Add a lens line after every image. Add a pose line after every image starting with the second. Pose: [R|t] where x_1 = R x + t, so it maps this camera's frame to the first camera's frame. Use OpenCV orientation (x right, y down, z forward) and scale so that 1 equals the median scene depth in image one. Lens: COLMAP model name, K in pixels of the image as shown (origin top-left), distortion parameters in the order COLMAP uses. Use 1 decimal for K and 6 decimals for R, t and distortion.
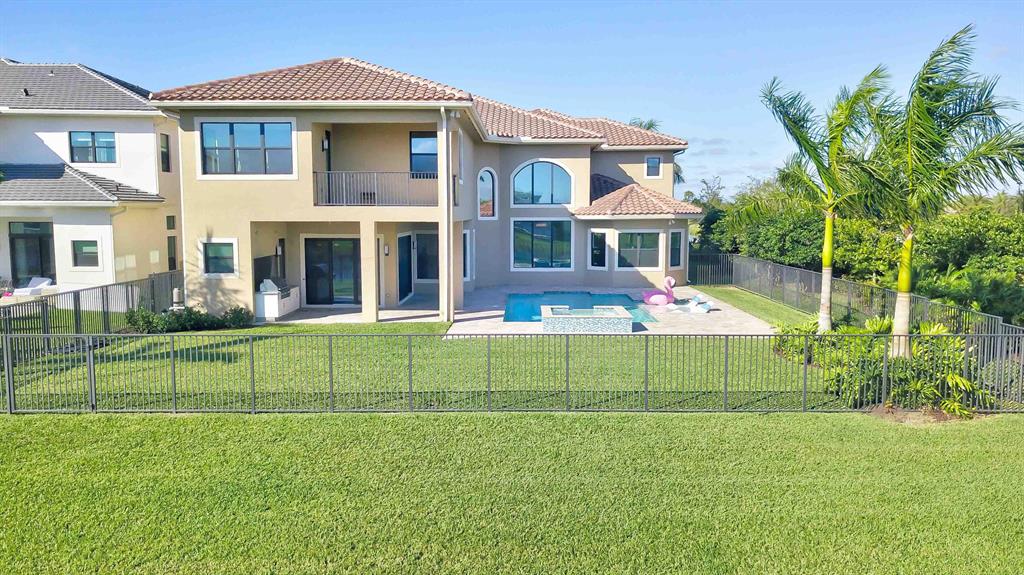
lens RADIAL K [[742.8, 0, 513.3], [0, 742.8, 301.7], [0, 0, 1]] dist [-0.000683, -0.000356]
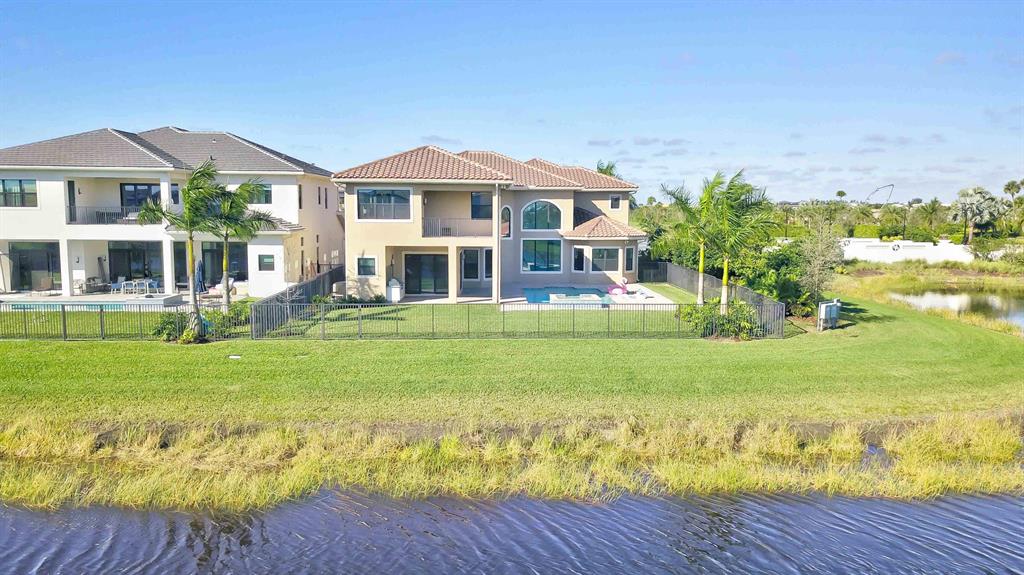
lens RADIAL K [[744.5, 0, 512.0], [0, 744.5, 287.5], [0, 0, 1]] dist [-0.003362, -0.001294]
pose [[0.999133, 0.000695, 0.041627, -0.110502], [0.000045, 0.999842, -0.017788, 0.018500], [-0.041633, 0.017775, 0.998975, -0.662422]]
